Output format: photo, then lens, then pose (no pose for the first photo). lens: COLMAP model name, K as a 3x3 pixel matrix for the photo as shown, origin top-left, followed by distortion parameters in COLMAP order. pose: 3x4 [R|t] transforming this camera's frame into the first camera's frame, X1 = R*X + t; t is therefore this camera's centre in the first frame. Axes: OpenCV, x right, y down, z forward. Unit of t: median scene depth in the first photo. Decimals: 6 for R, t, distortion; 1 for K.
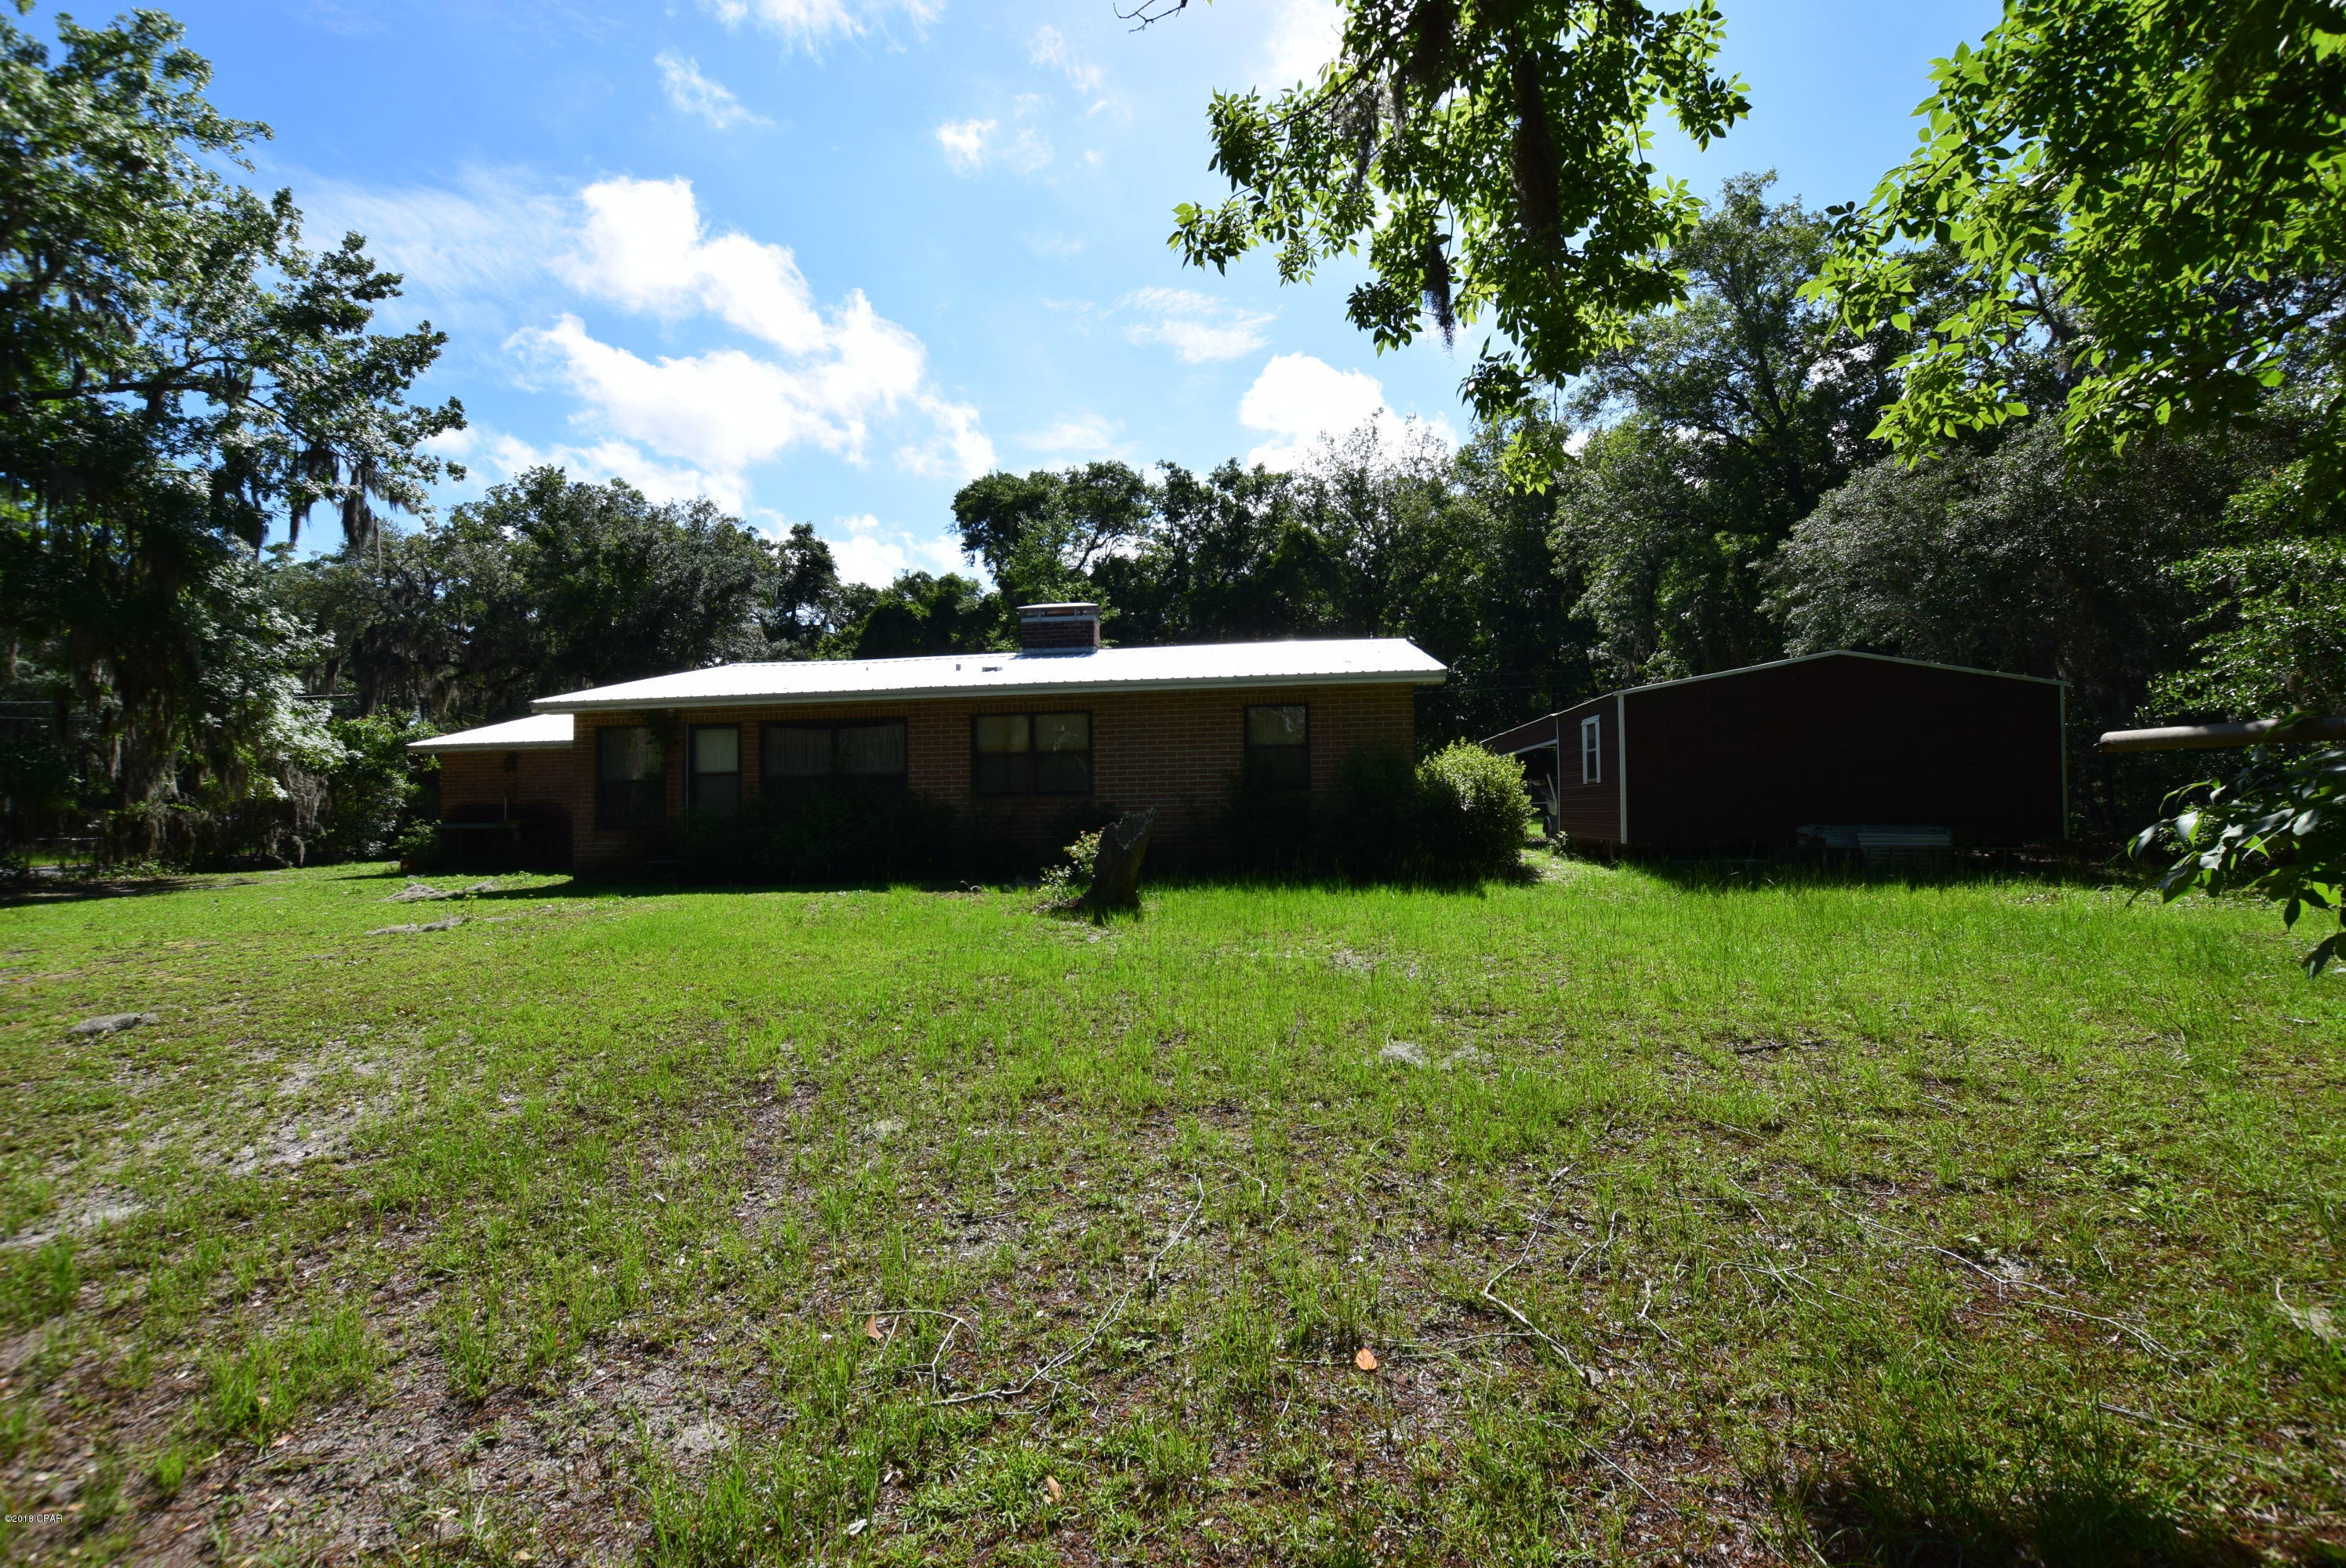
lens RADIAL K [[1029.2, 0, 1179.9], [0, 1029.2, 803.0], [0, 0, 1]] dist [-0.036997, 0.006814]
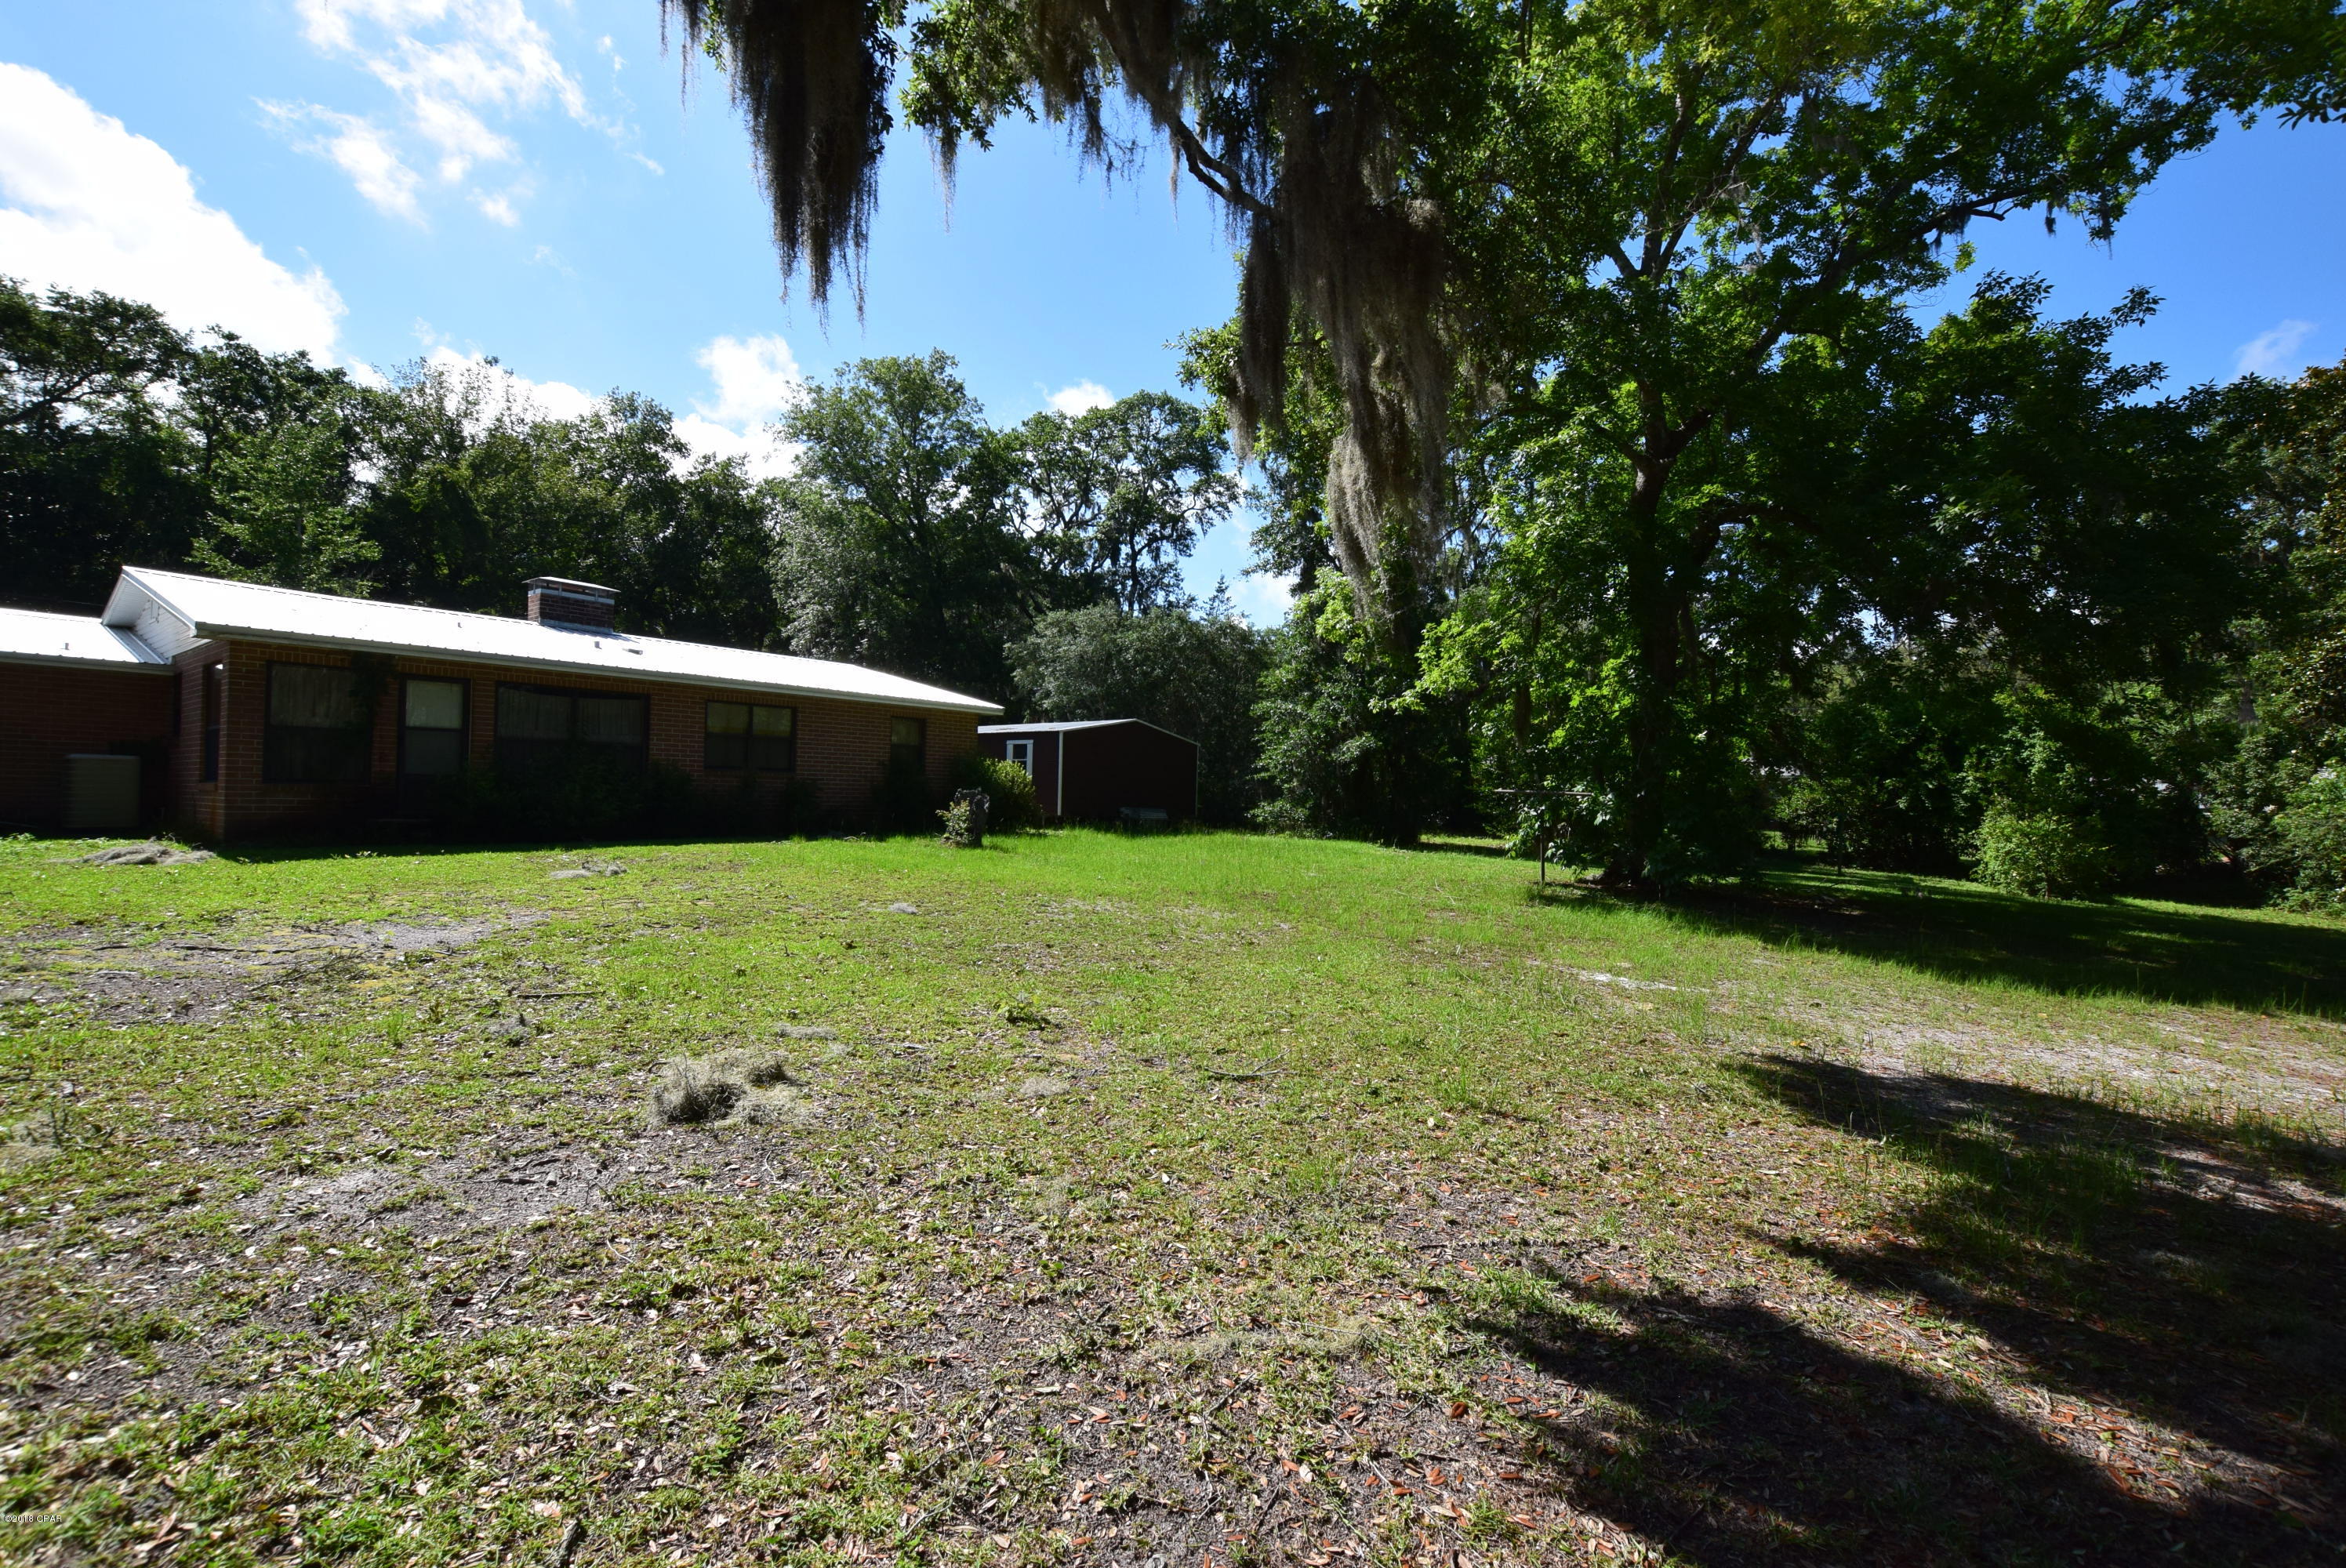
lens RADIAL K [[1029.2, 0, 1185.6], [0, 1029.2, 777.0], [0, 0, 1]] dist [-0.036997, 0.006814]
pose [[0.434446, 0.046916, 0.899475, -1.381177], [-0.041869, 0.998615, -0.031864, 0.024596], [-0.899724, -0.023817, 0.435808, -0.044547]]
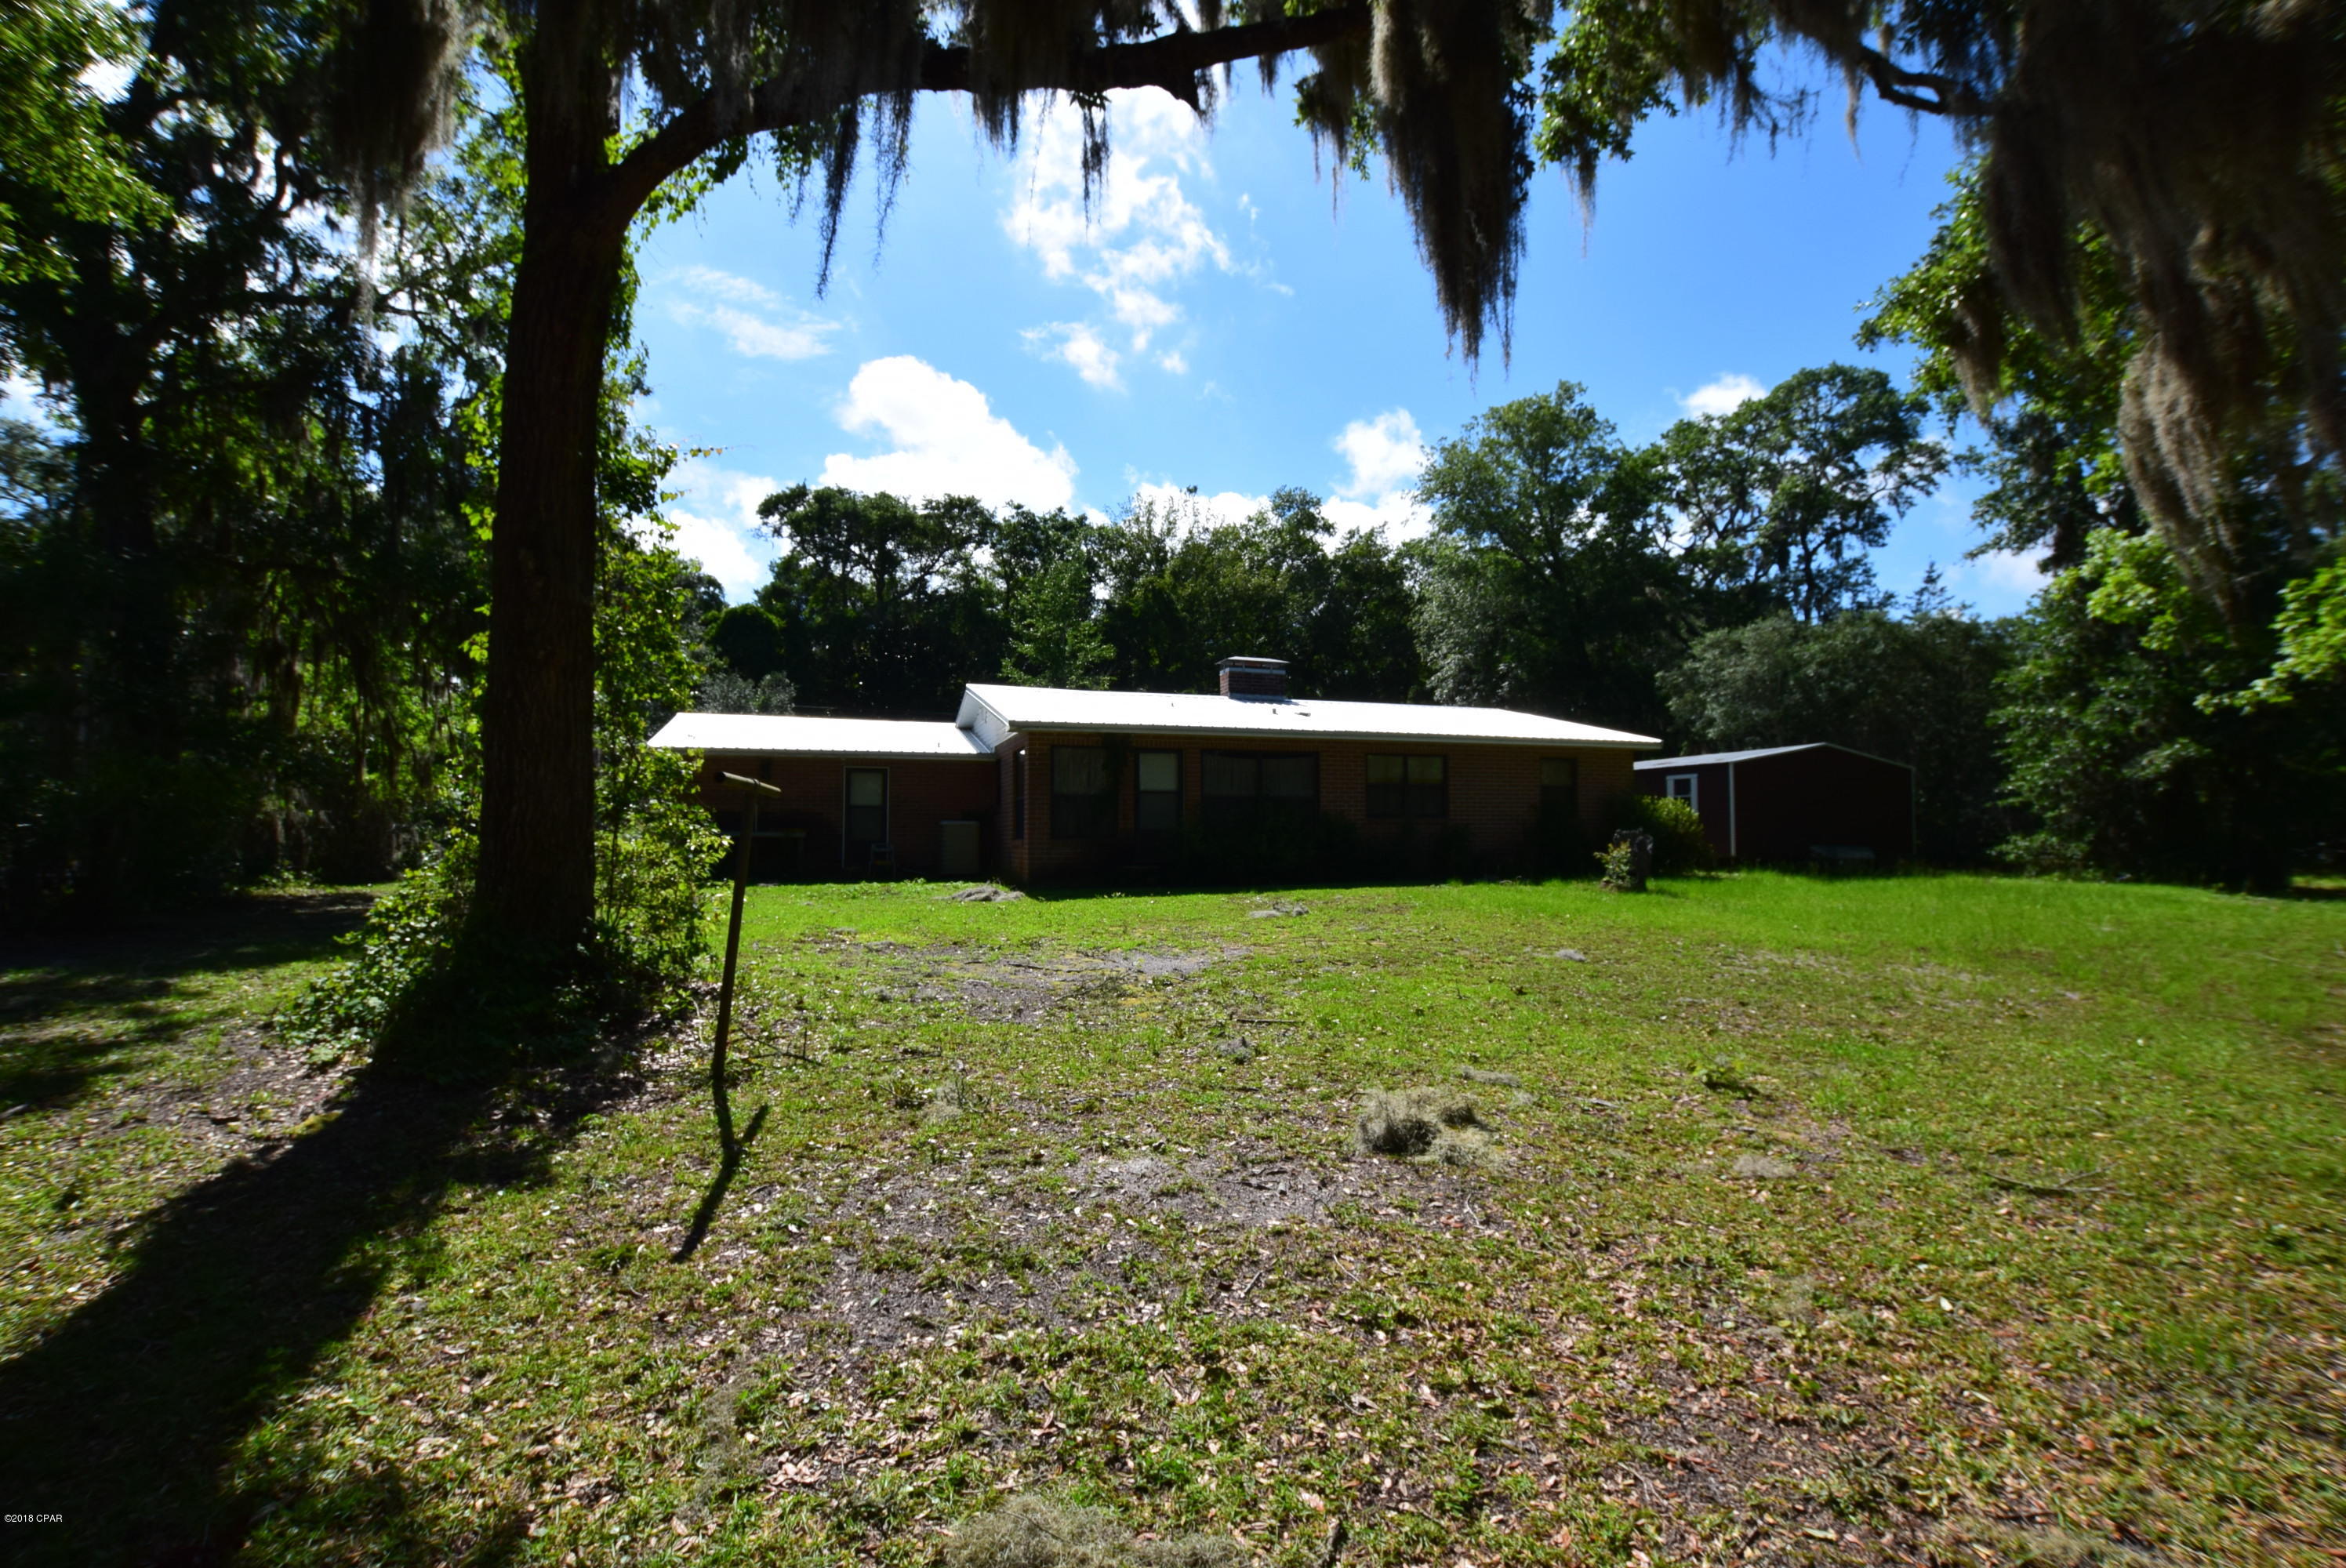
lens RADIAL K [[1029.2, 0, 1188.0], [0, 1029.2, 775.1], [0, 0, 1]] dist [-0.036997, 0.006814]
pose [[0.869178, 0.046785, 0.492282, -1.391306], [-0.022354, 0.998214, -0.055400, 0.024066], [-0.493995, 0.037148, 0.868671, -0.028887]]
